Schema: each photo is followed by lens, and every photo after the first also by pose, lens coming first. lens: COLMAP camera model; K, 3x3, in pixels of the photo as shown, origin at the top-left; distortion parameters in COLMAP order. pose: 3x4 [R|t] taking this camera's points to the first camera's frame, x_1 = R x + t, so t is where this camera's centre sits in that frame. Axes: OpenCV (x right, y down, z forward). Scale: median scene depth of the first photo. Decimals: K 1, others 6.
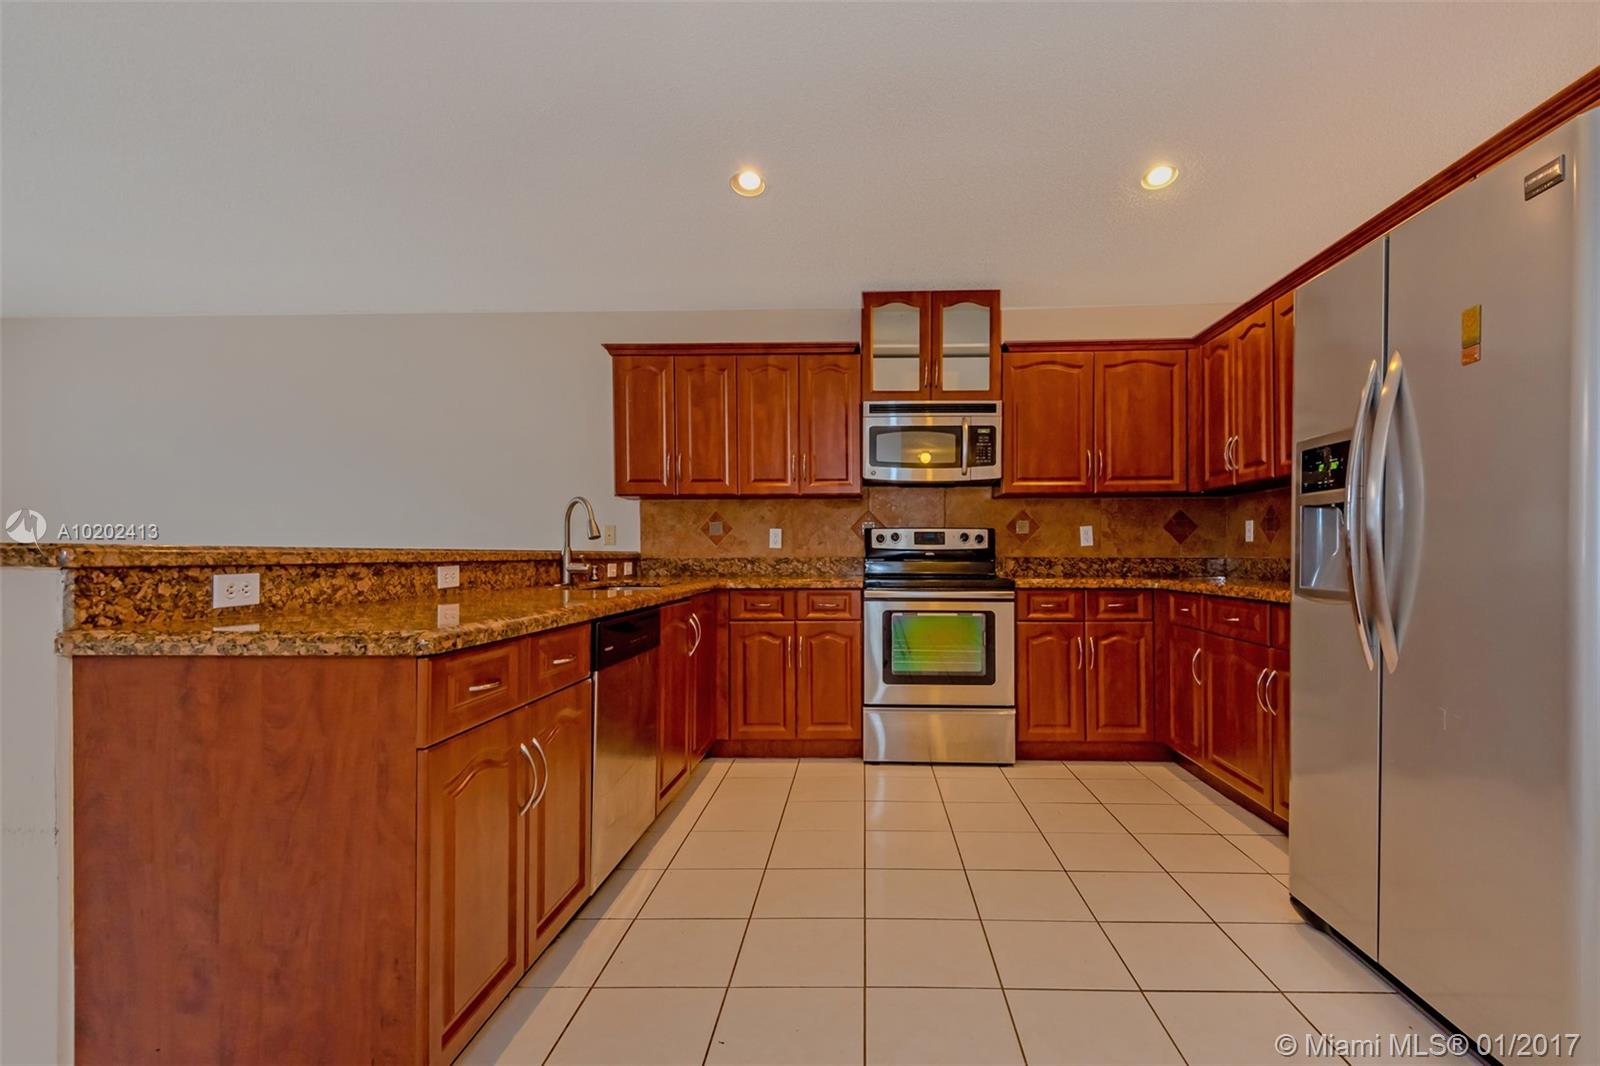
lens RADIAL K [[780.8, 0, 861.8], [0, 780.8, 552.0], [0, 0, 1]] dist [0.002434, -0.000211]
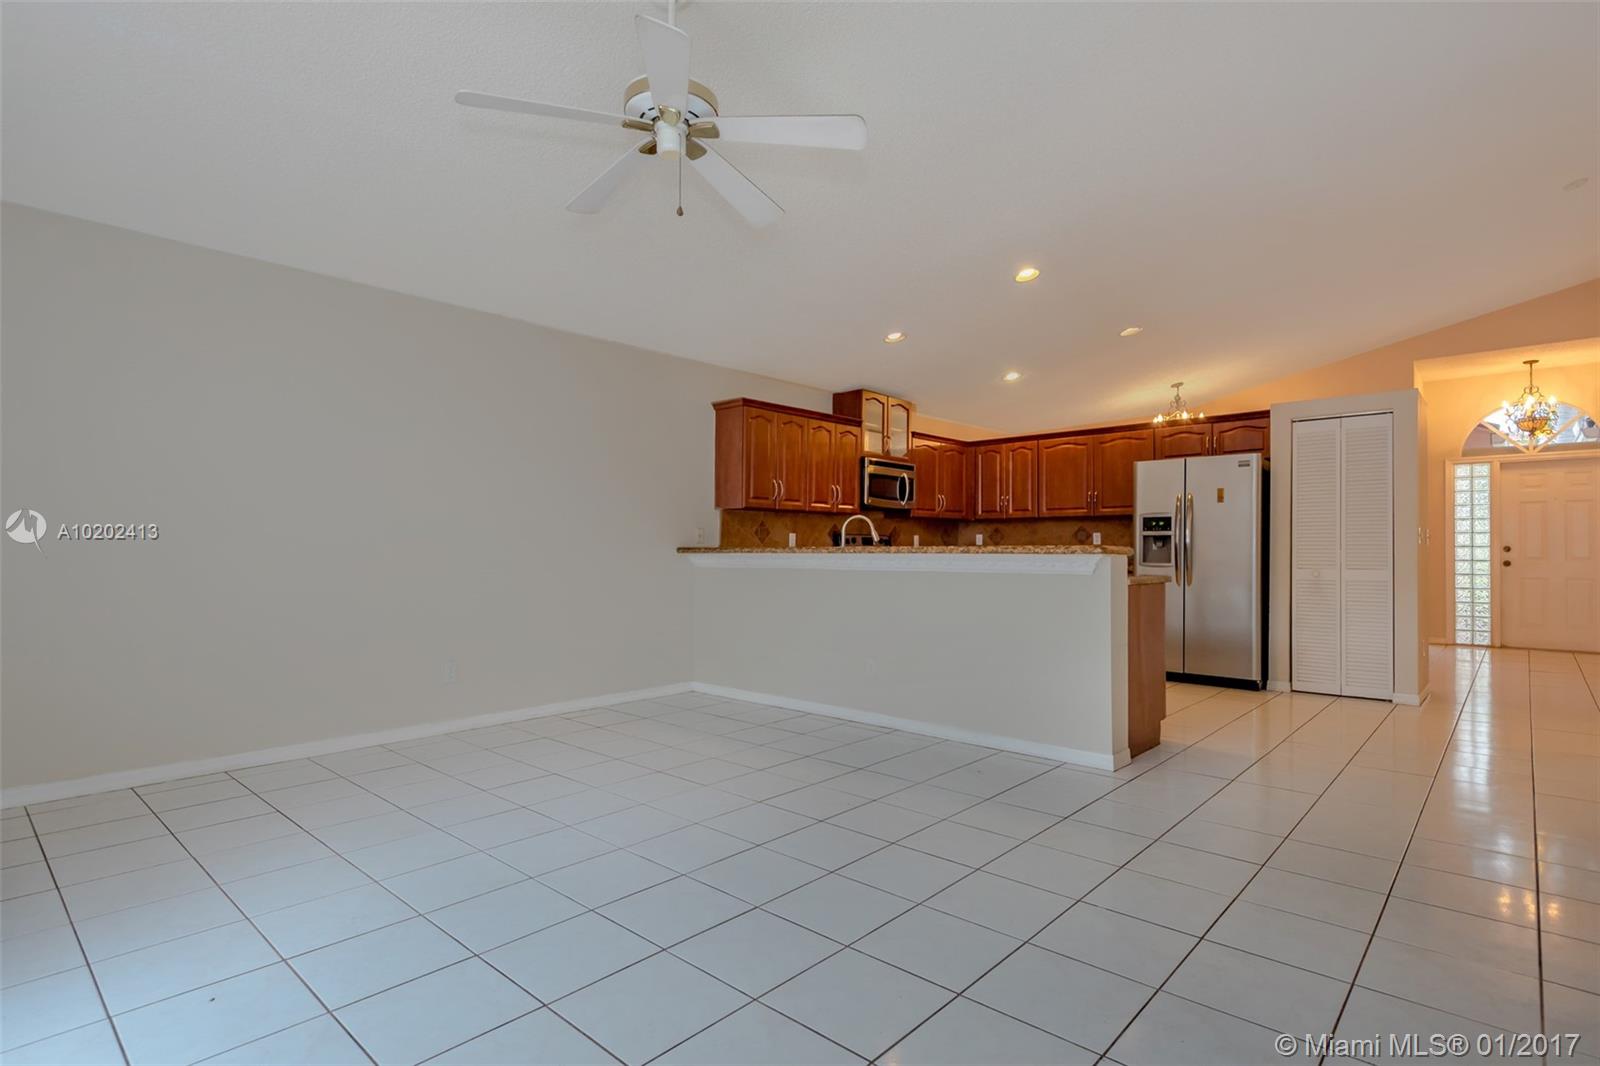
lens RADIAL K [[785.4, 0, 849.5], [0, 785.4, 545.0], [0, 0, 1]] dist [0.001245, 0.000404]
pose [[0.625195, 0.007384, 0.780434, -1.277409], [-0.004032, 0.999972, -0.006231, 0.000706], [-0.780458, 0.000749, 0.625207, -0.002710]]
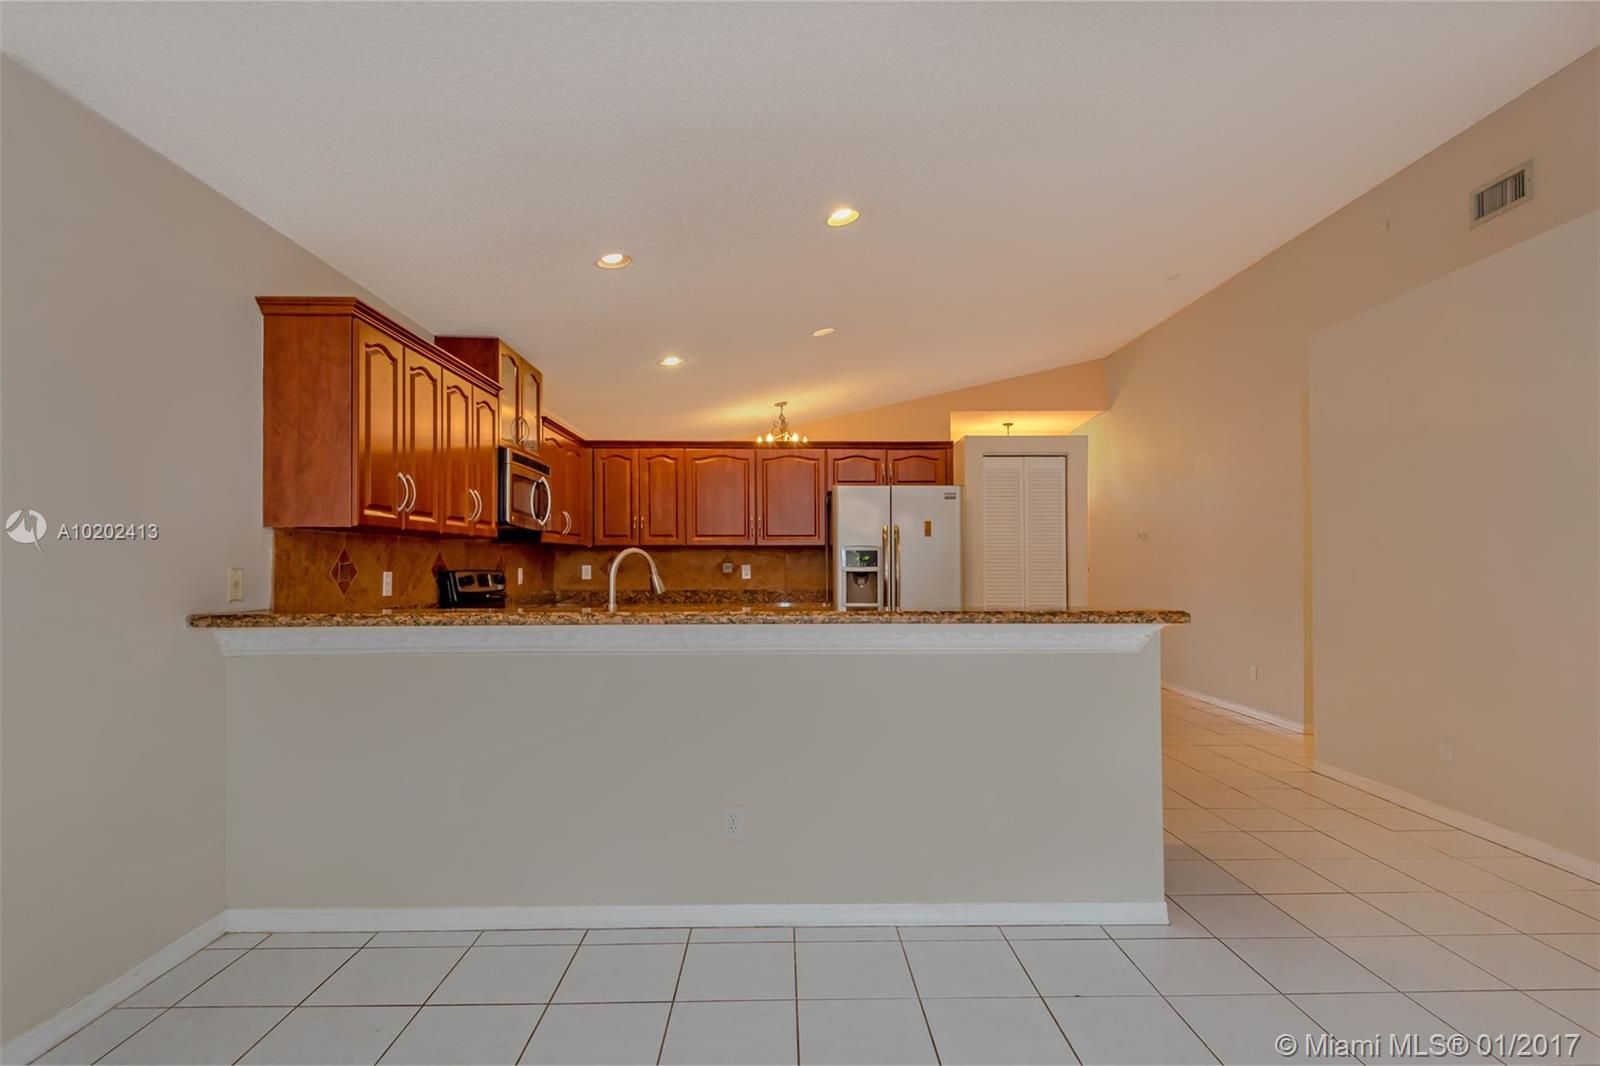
lens RADIAL K [[753.4, 0, 802.3], [0, 753.4, 563.4], [0, 0, 1]] dist [-0.000184, -0.000075]
pose [[-0.063562, 0.003417, 0.997972, -0.979837], [-0.001819, 0.999992, -0.003540, -0.038984], [-0.997976, -0.002040, -0.063556, 0.667496]]
